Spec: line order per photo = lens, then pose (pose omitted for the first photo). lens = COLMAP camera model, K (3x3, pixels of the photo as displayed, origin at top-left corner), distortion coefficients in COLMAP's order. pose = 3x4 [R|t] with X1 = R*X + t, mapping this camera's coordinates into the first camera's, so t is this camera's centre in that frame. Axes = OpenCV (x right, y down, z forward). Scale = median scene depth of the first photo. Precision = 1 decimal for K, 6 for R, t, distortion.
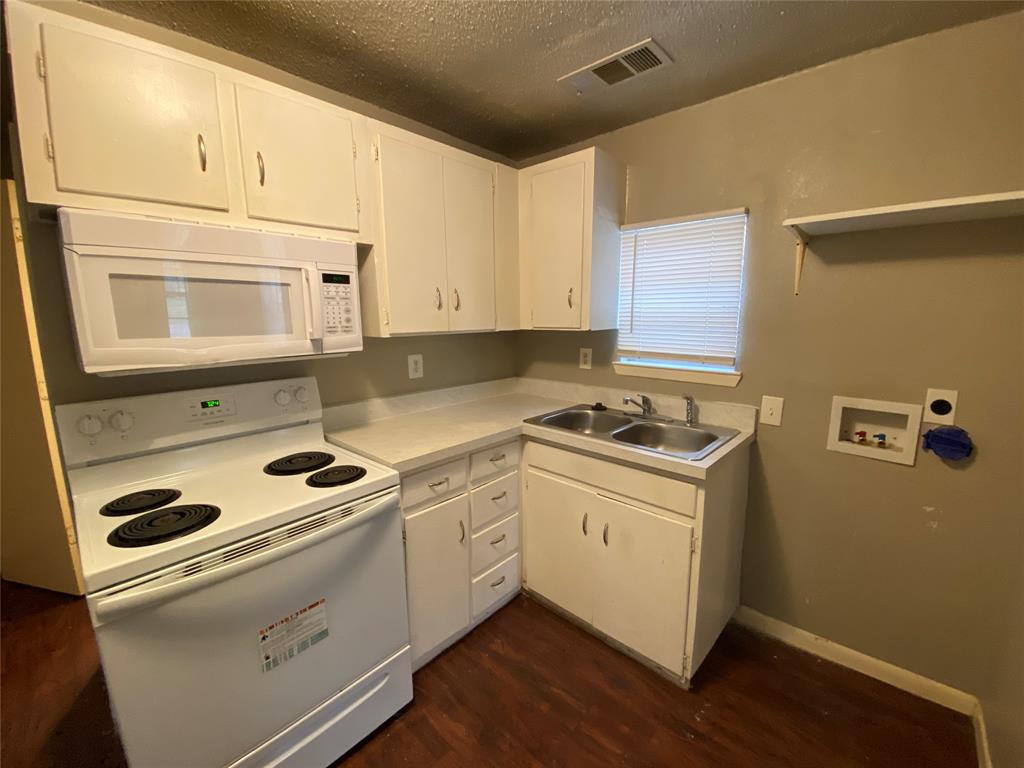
lens RADIAL K [[413.0, 0, 514.8], [0, 413.0, 385.5], [0, 0, 1]] dist [-0.033780, -0.002961]
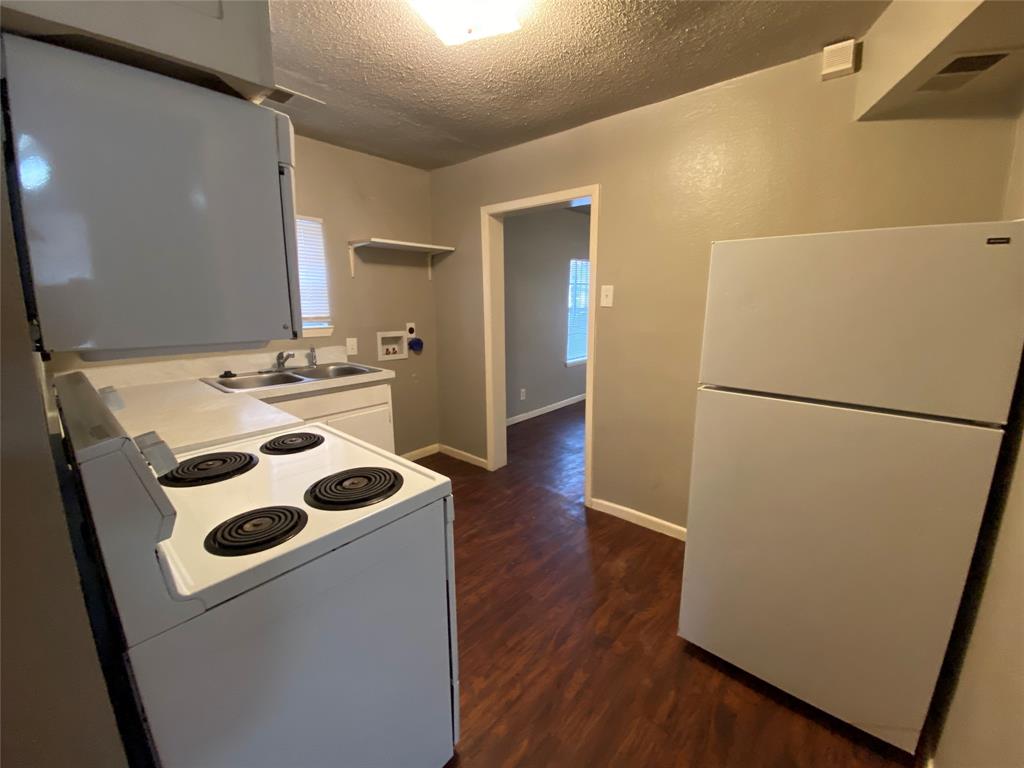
lens RADIAL K [[413.0, 0, 513.3], [0, 413.0, 383.7], [0, 0, 1]] dist [-0.033780, -0.002961]
pose [[-0.026225, -0.196990, 0.980055, -1.268071], [0.154015, 0.967890, 0.198666, -0.028912], [-0.987720, 0.156153, 0.004957, 0.395028]]
